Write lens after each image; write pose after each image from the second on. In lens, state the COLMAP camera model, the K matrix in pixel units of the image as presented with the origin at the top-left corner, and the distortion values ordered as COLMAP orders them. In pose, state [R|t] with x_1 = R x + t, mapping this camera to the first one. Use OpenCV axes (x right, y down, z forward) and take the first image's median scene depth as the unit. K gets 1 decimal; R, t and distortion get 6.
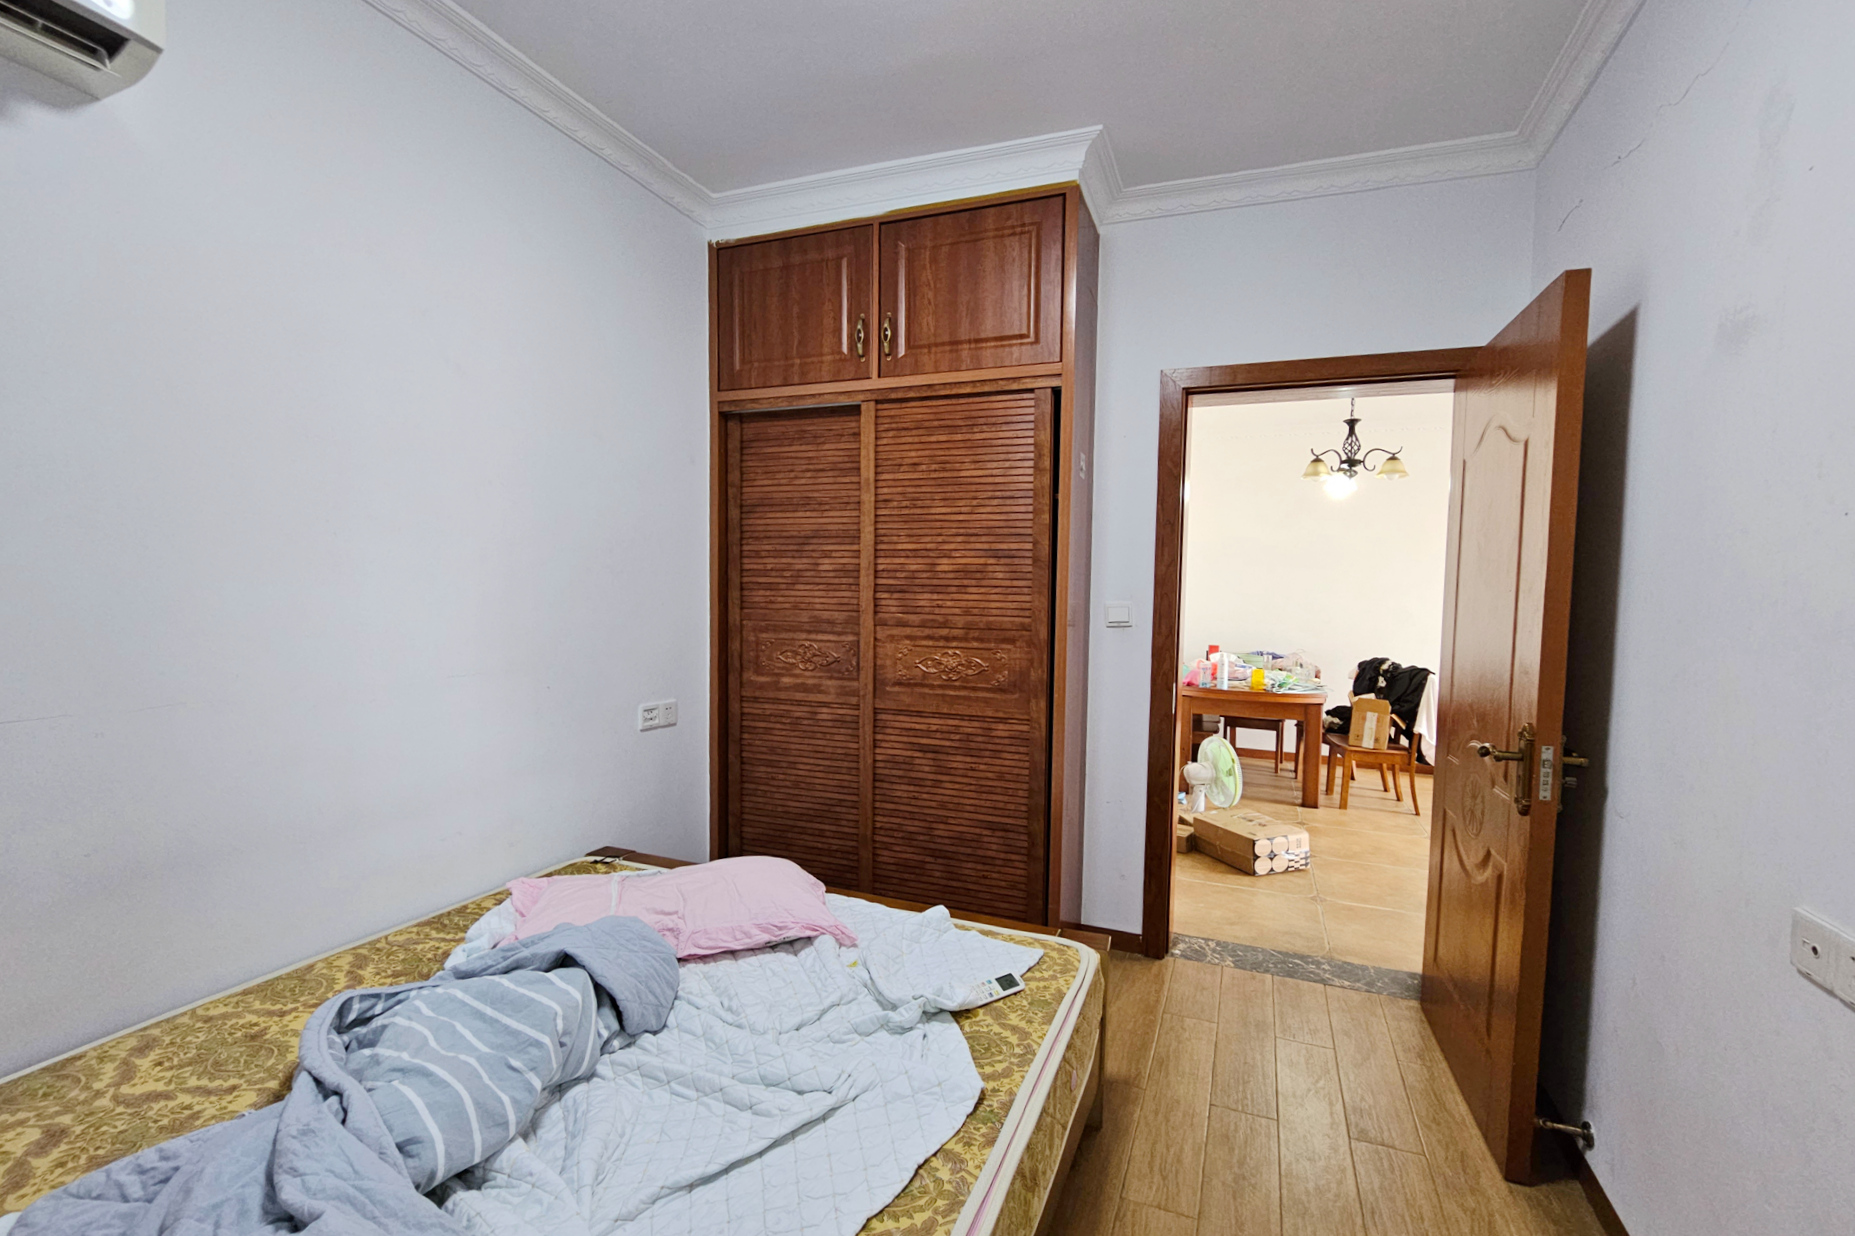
lens RADIAL K [[809.2, 0, 929.0], [0, 809.2, 649.4], [0, 0, 1]] dist [0.000919, -0.000057]
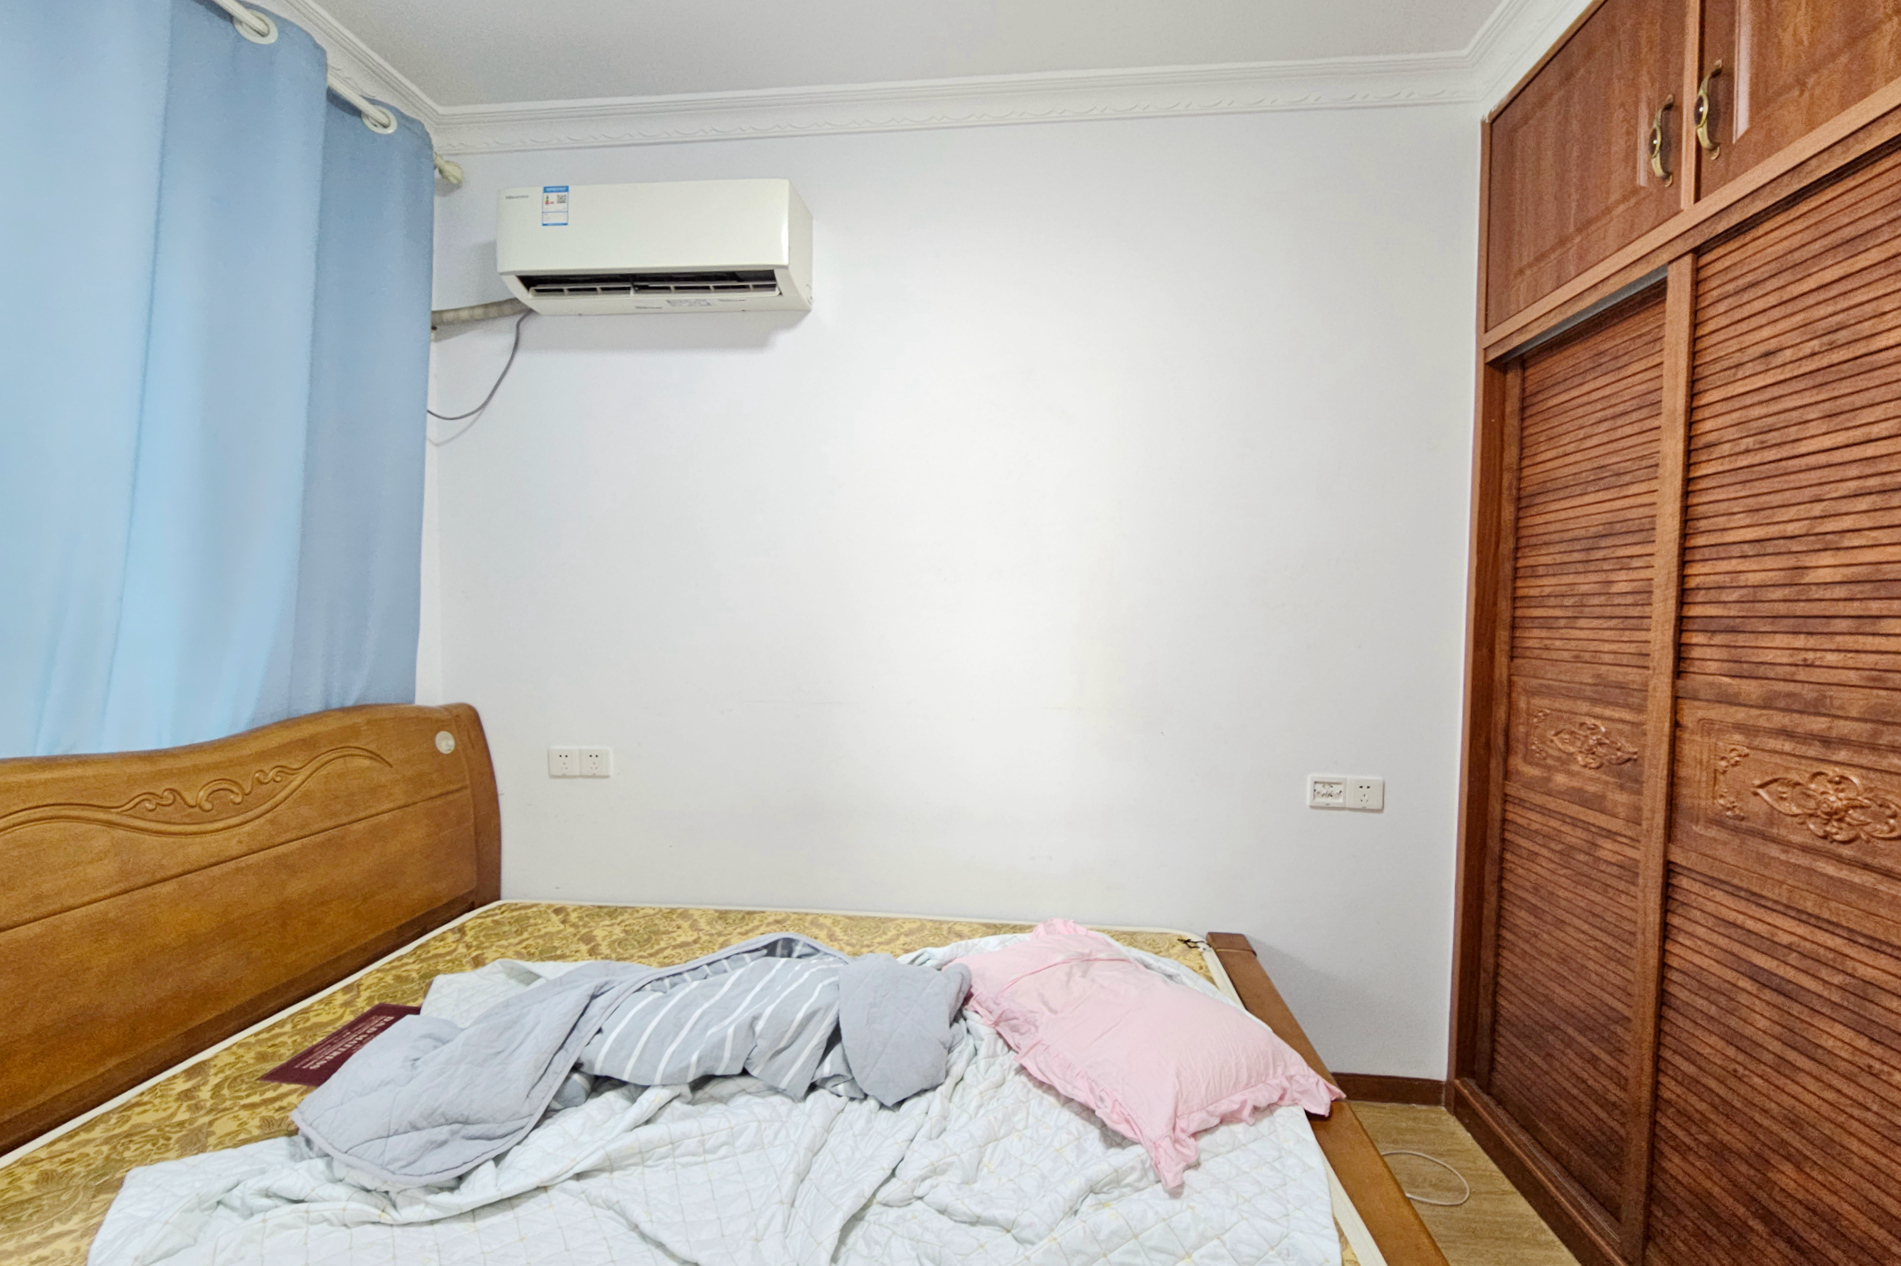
lens RADIAL K [[829.2, 0, 952.1], [0, 829.2, 665.2], [0, 0, 1]] dist [0.000919, -0.000057]
pose [[0.280794, 0.042131, -0.958843, 0.304197], [-0.078803, 0.996675, 0.020716, -0.025152], [0.956527, 0.069743, 0.283181, 0.423750]]
